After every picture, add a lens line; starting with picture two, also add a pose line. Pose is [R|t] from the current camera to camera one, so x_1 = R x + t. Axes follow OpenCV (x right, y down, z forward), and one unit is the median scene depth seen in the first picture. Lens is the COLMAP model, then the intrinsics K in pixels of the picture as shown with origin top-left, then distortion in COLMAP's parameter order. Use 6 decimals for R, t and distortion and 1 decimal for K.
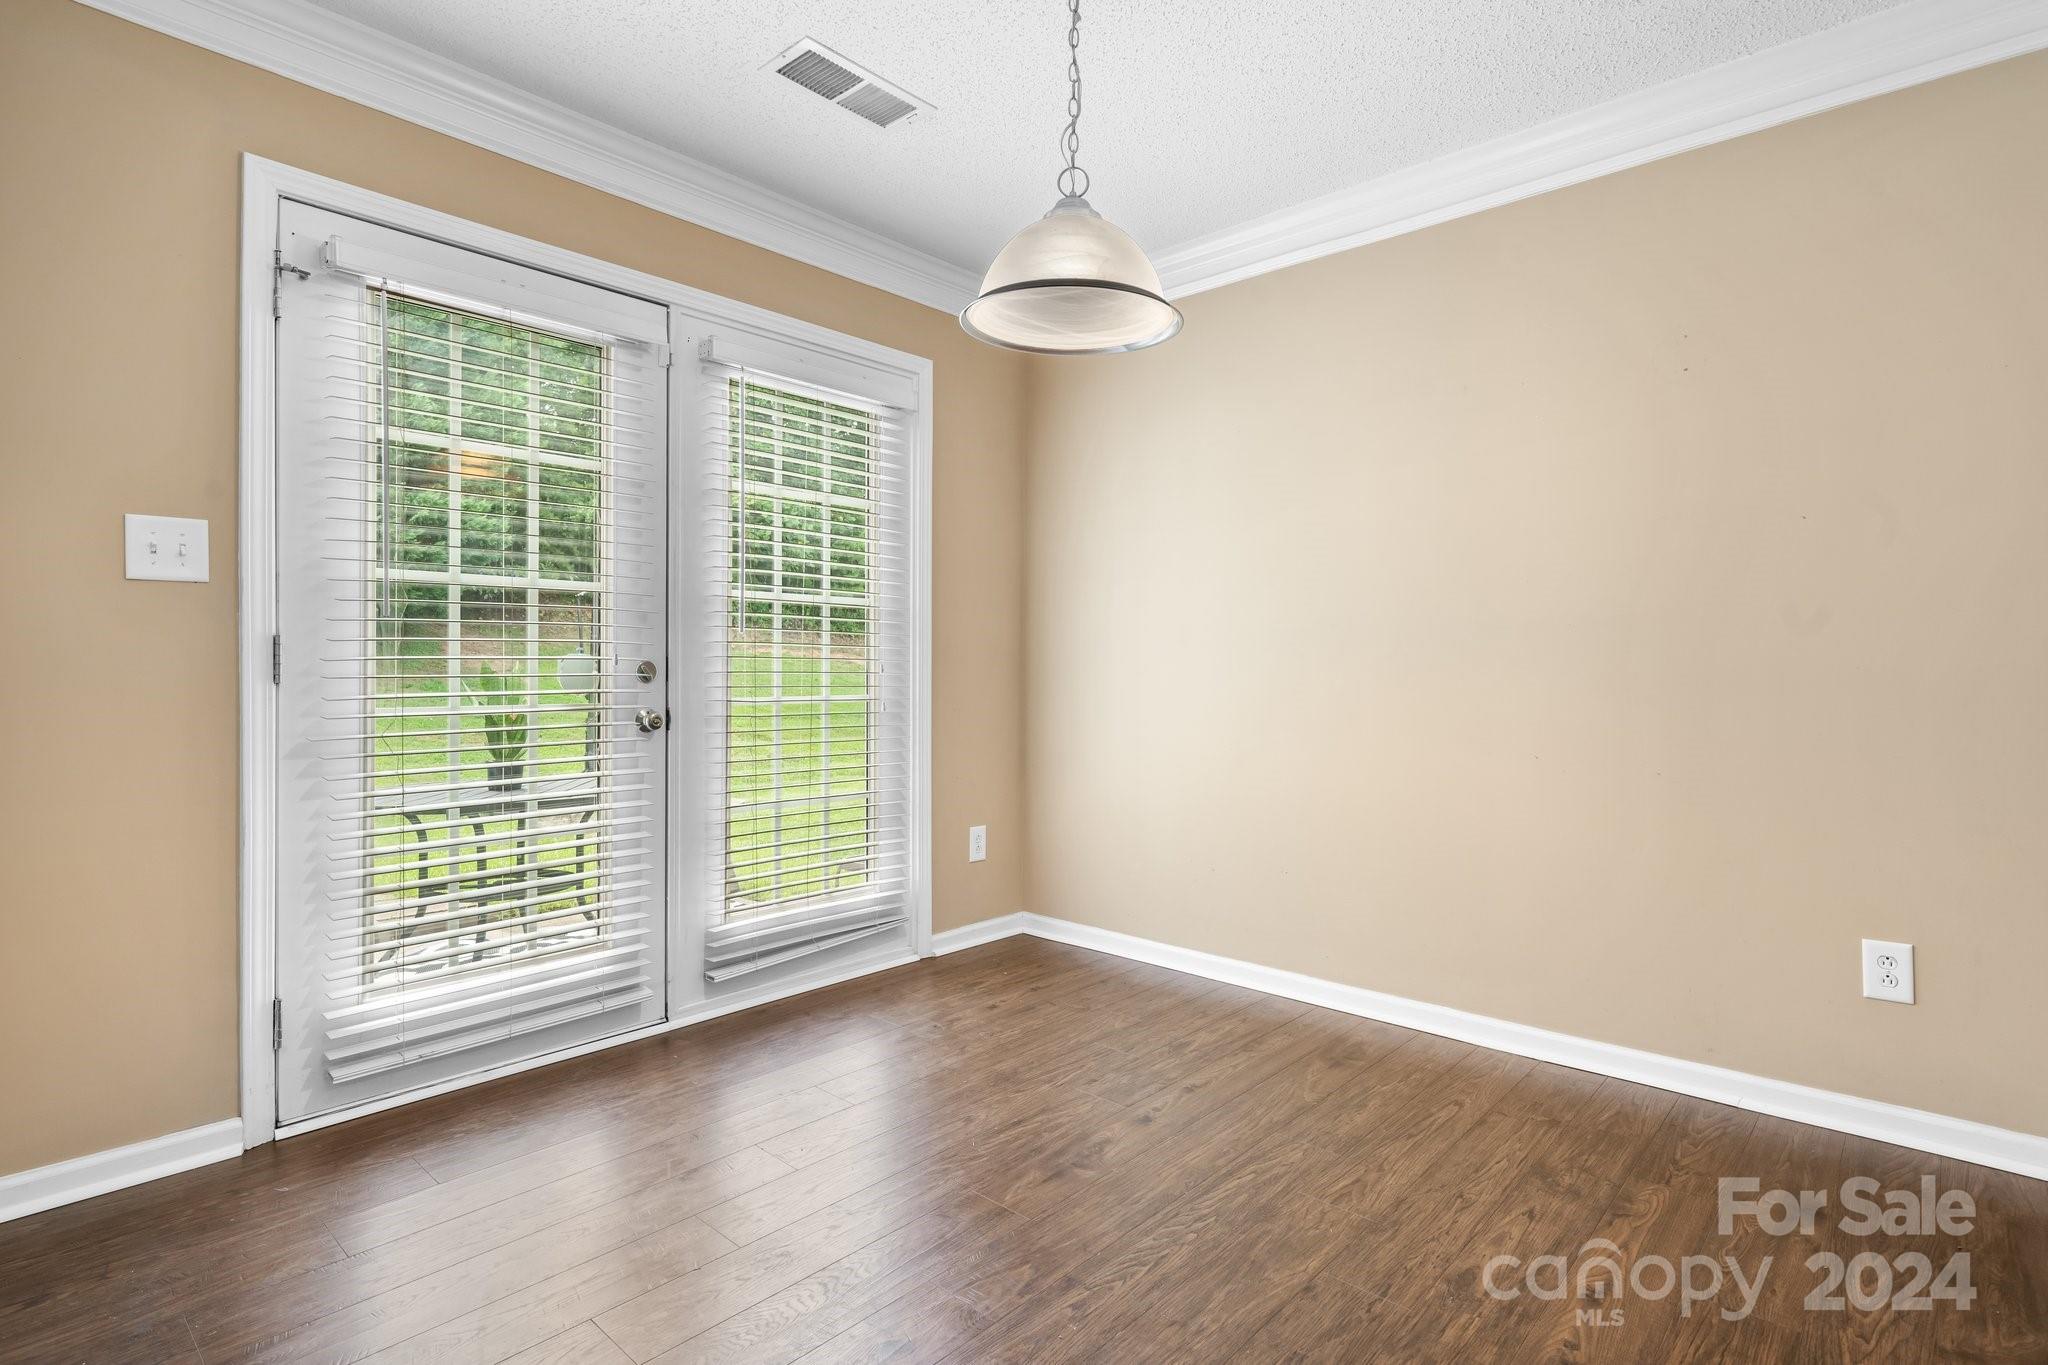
lens RADIAL K [[1025.4, 0, 1024.0], [0, 1025.4, 682.5], [0, 0, 1]] dist [-0.002111, -0.000123]
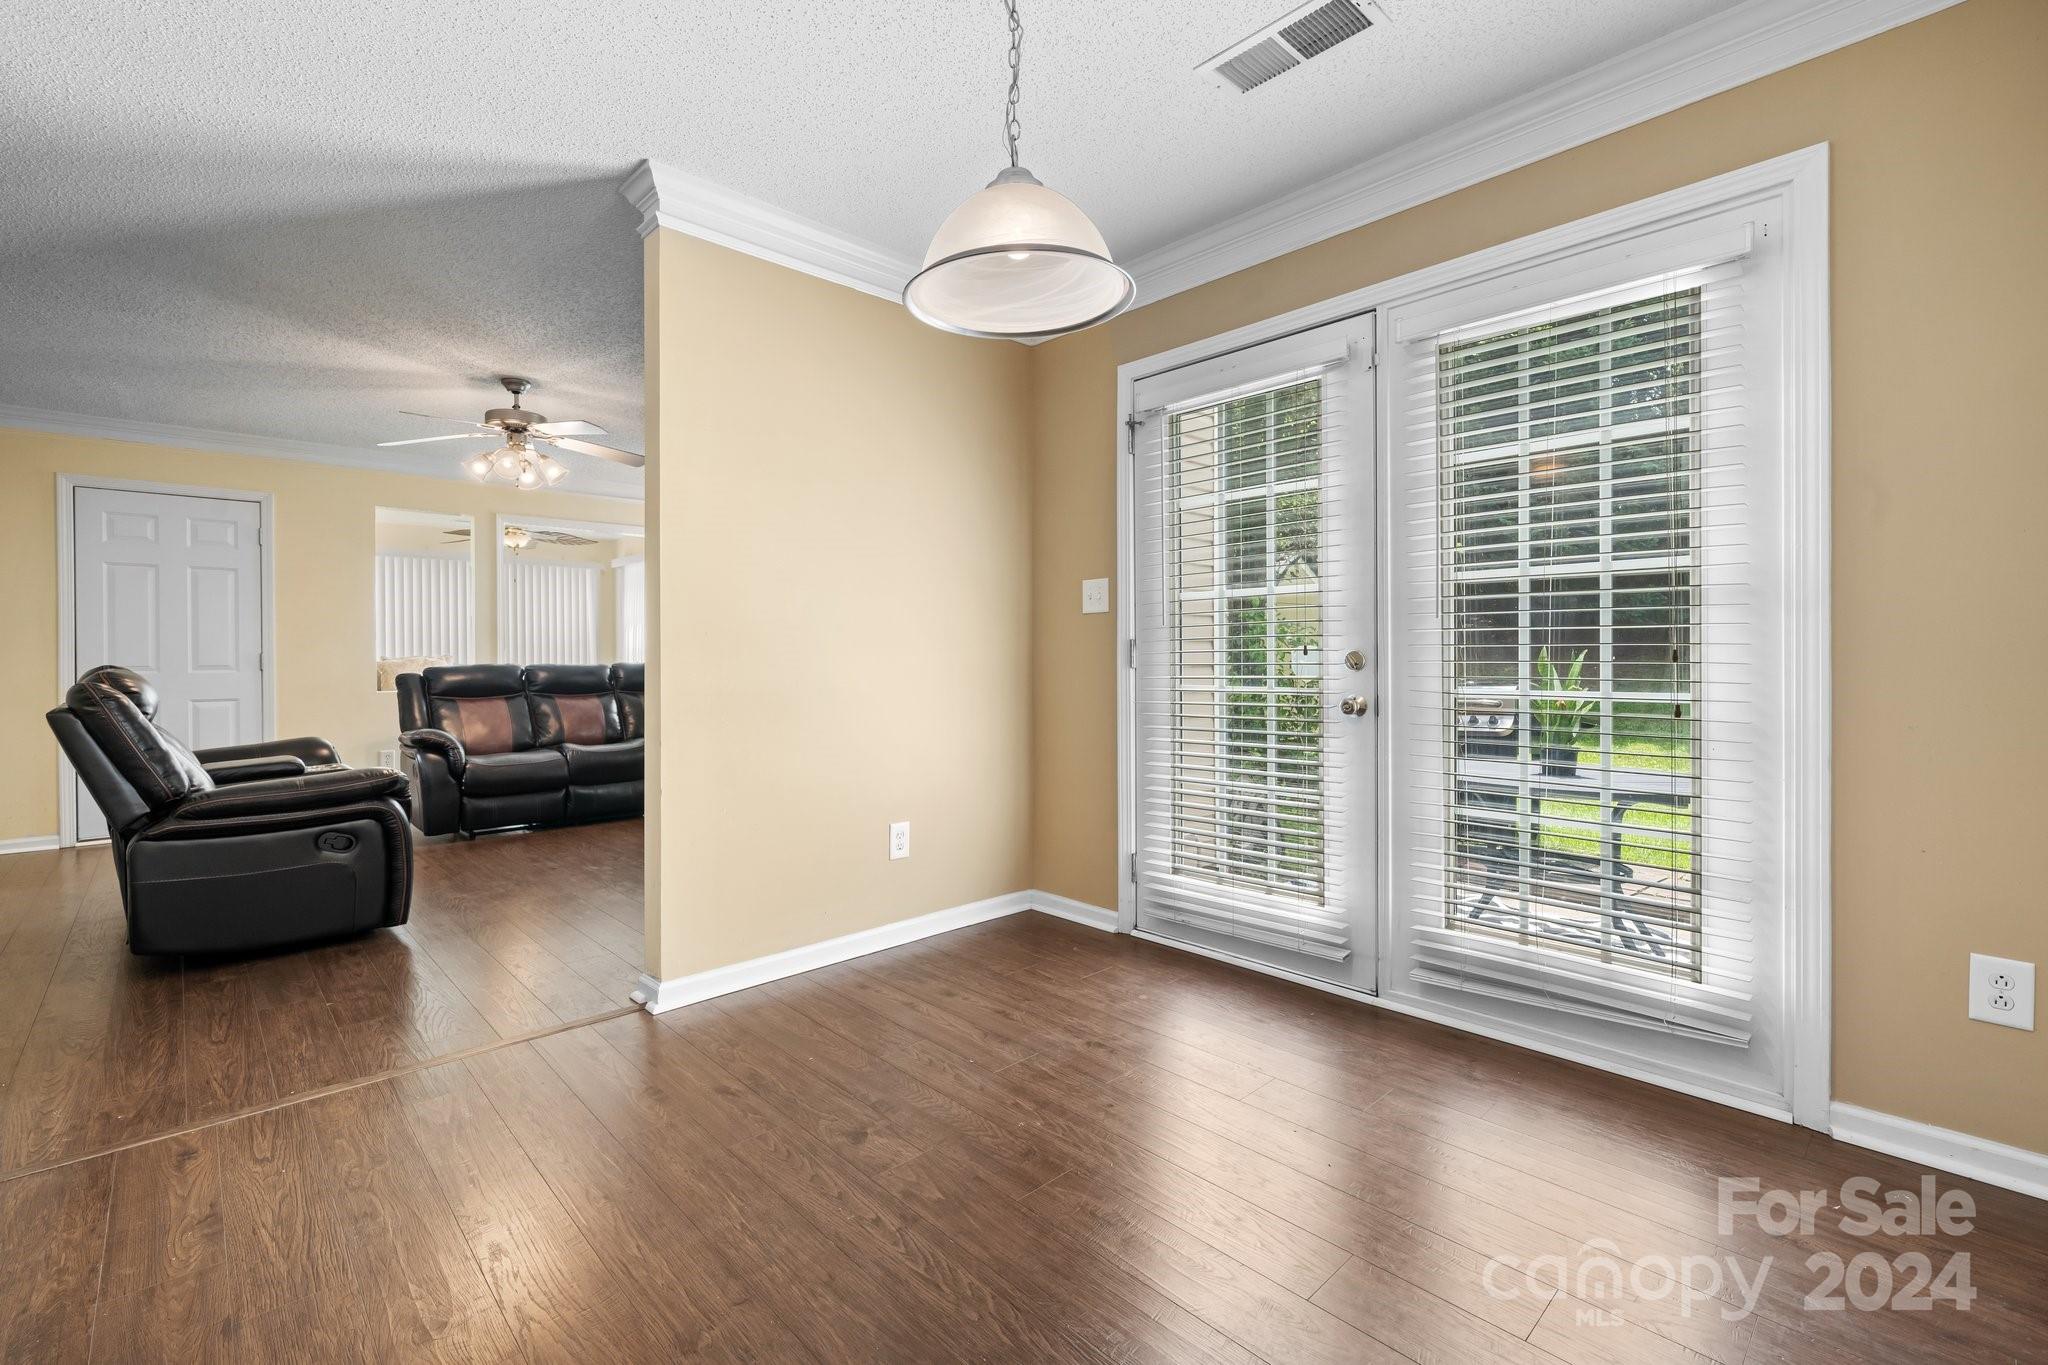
lens RADIAL K [[913.6, 0, 1025.8], [0, 913.6, 664.2], [0, 0, 1]] dist [0.003696, 0.000072]
pose [[-0.088875, 0.009620, -0.995996, 0.596798], [-0.002288, 0.999949, 0.009863, -0.015333], [0.996040, 0.003155, -0.088849, 0.712355]]
